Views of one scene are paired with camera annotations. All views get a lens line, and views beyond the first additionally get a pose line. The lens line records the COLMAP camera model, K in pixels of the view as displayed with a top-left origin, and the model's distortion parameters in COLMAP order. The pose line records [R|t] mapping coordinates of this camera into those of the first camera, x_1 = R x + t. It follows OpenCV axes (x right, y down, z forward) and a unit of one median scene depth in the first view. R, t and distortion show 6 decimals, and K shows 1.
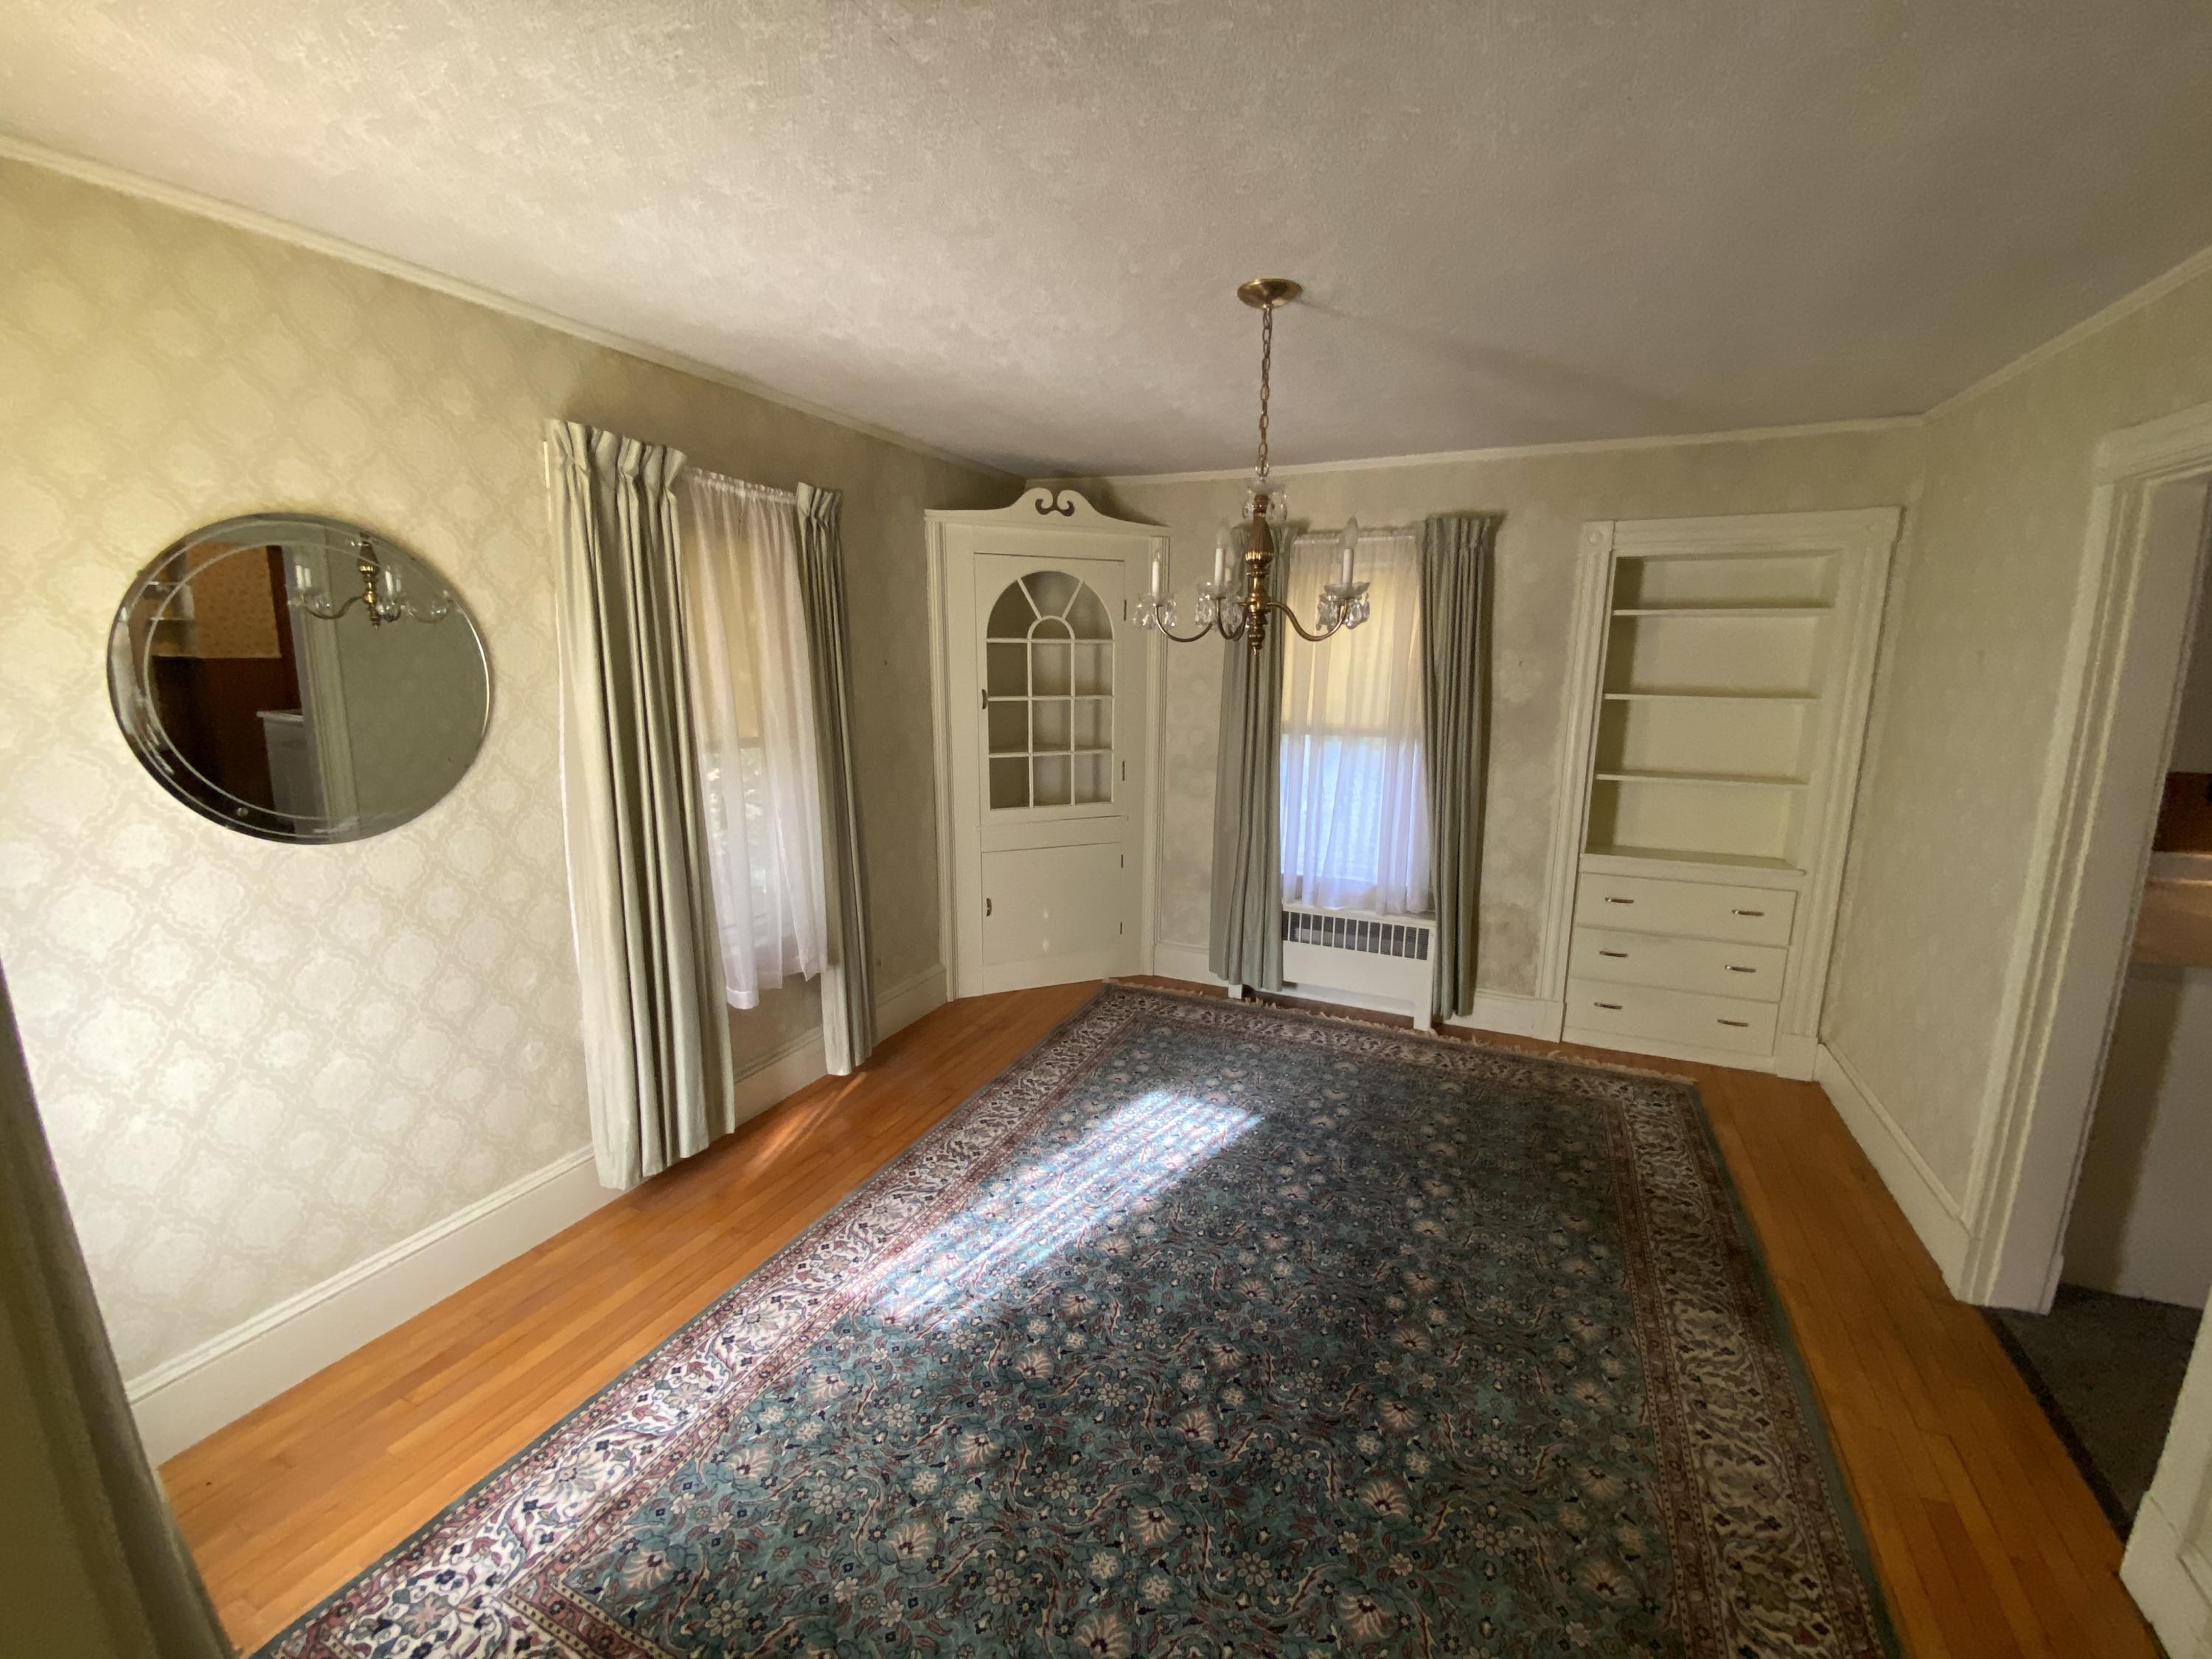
lens RADIAL K [[908.1, 0, 1102.5], [0, 908.1, 832.4], [0, 0, 1]] dist [0.021387, -0.022579]
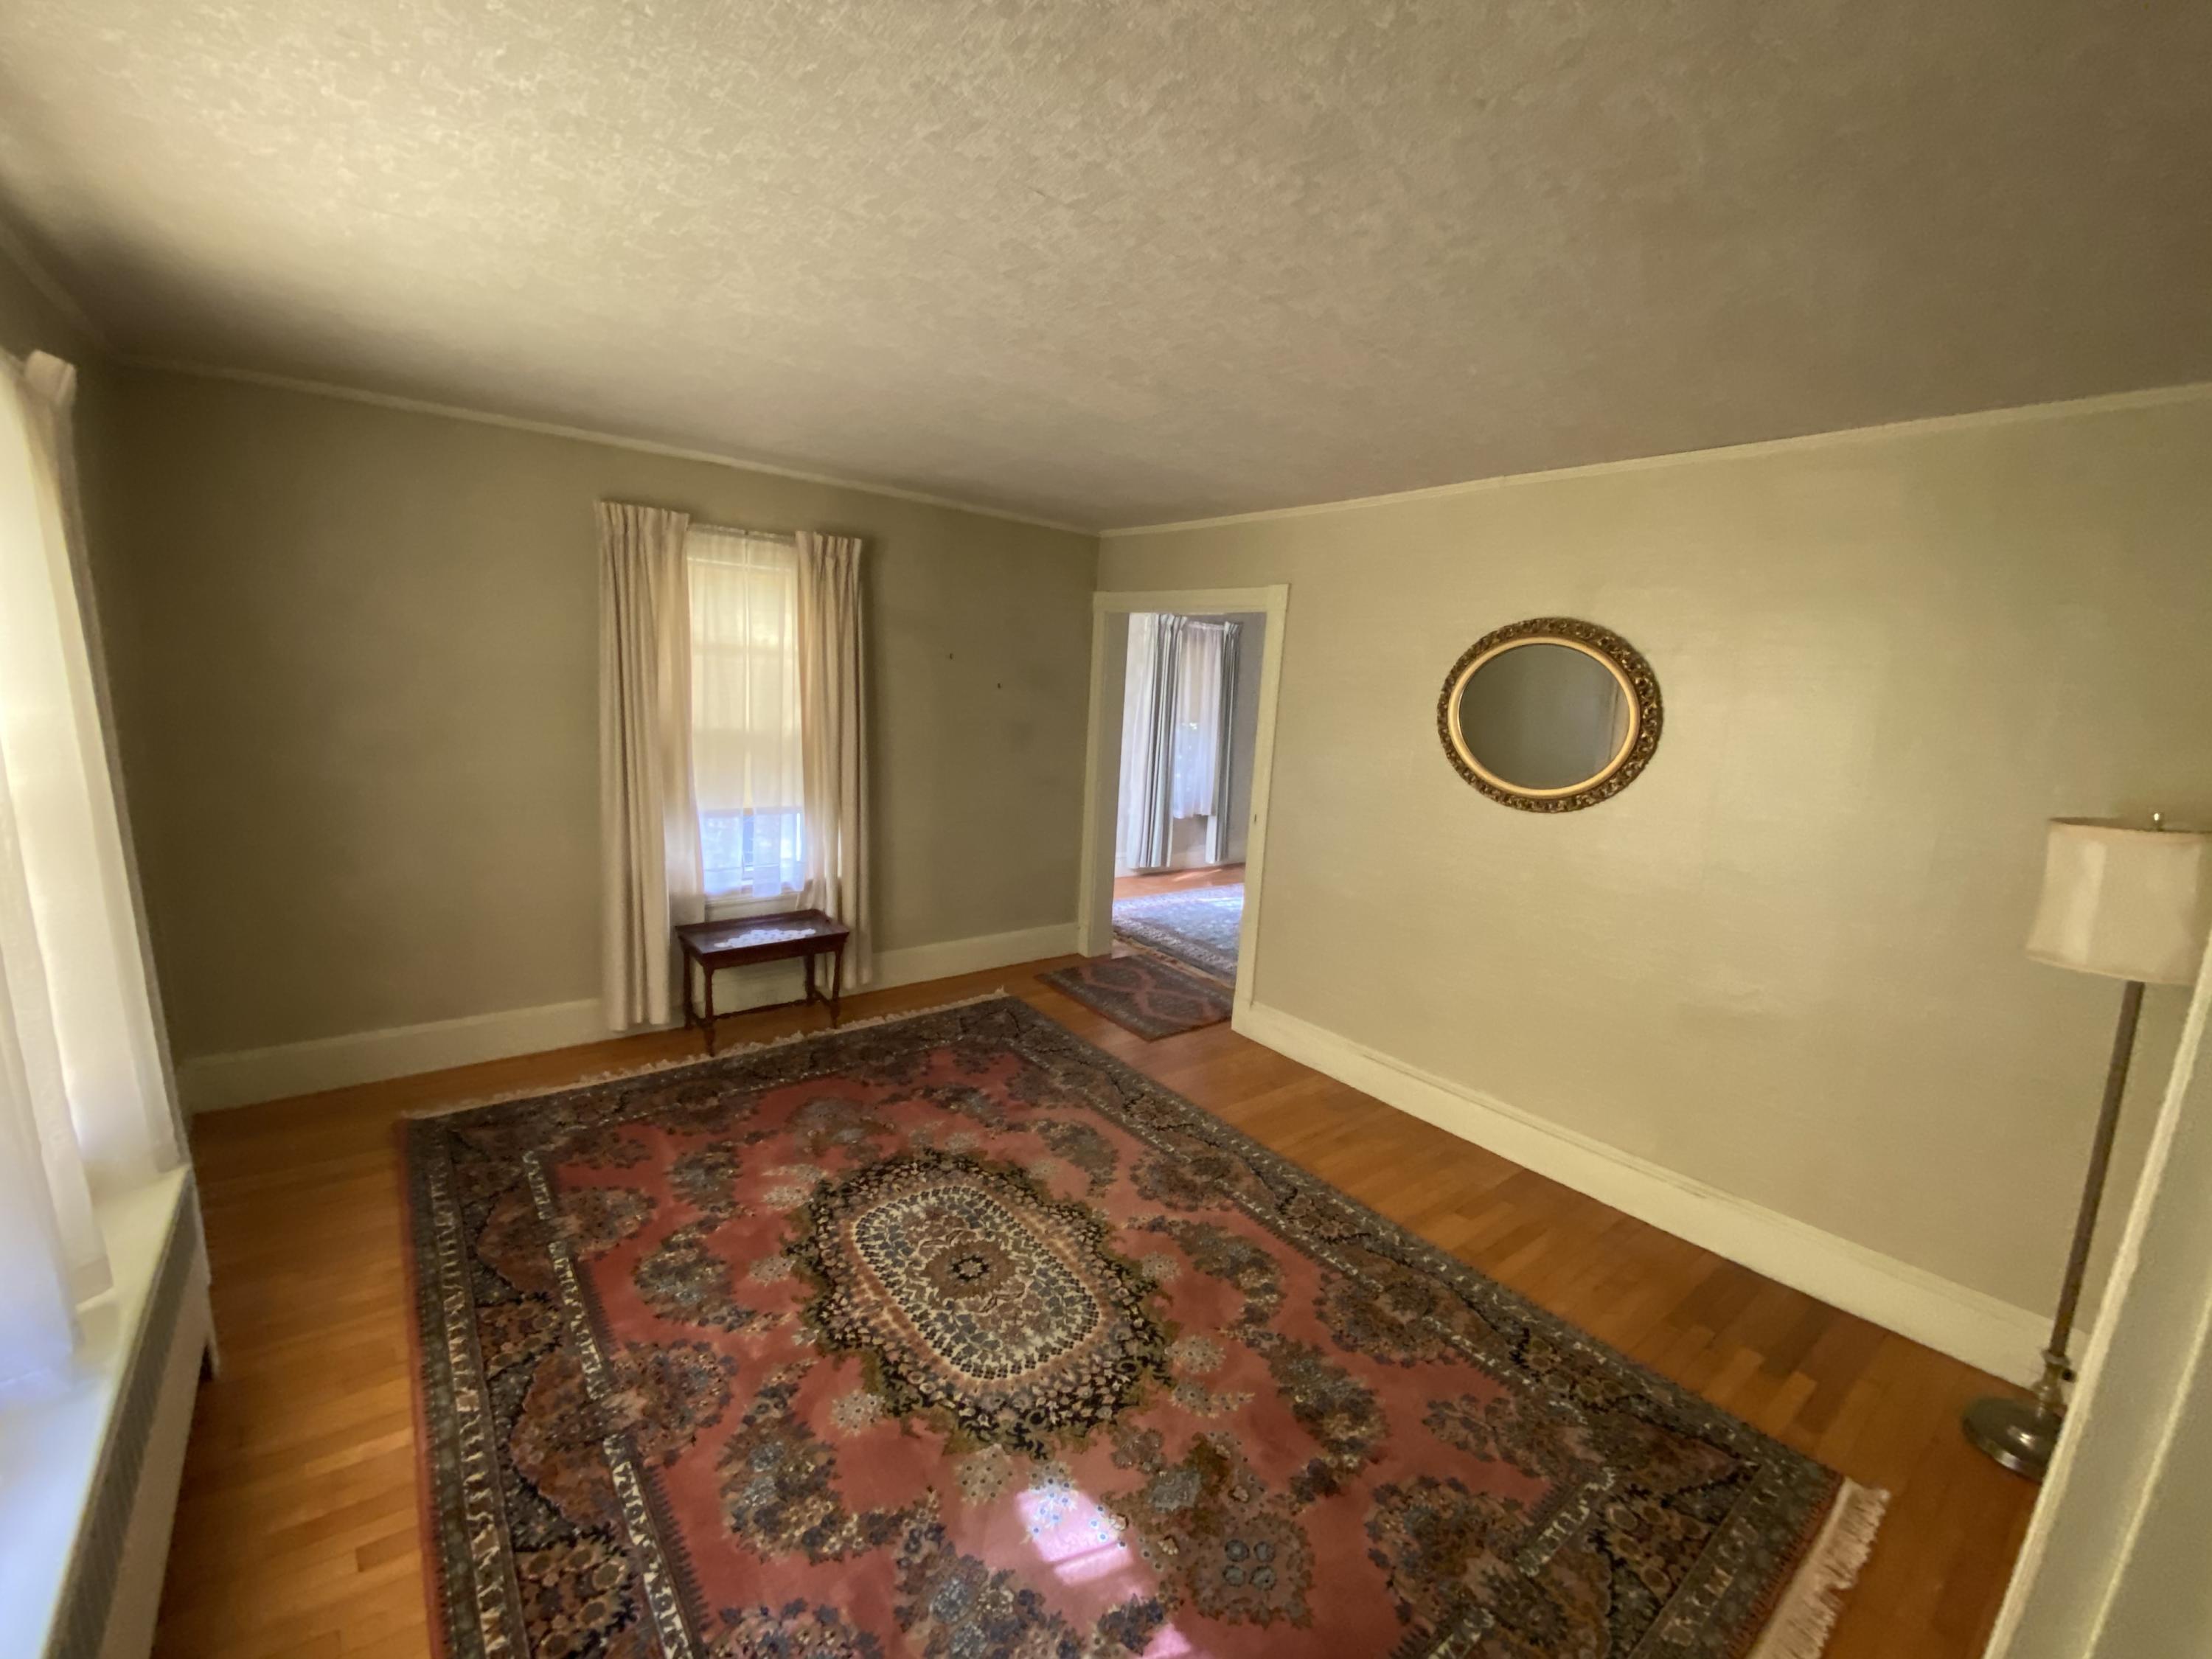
lens RADIAL K [[908.1, 0, 1102.5], [0, 908.1, 832.4], [0, 0, 1]] dist [0.021387, -0.022579]
pose [[0.891306, 0.119453, -0.437384, 0.571424], [-0.133879, 0.990995, -0.002170, 0.268683], [0.433186, 0.060491, 0.899272, -1.478100]]
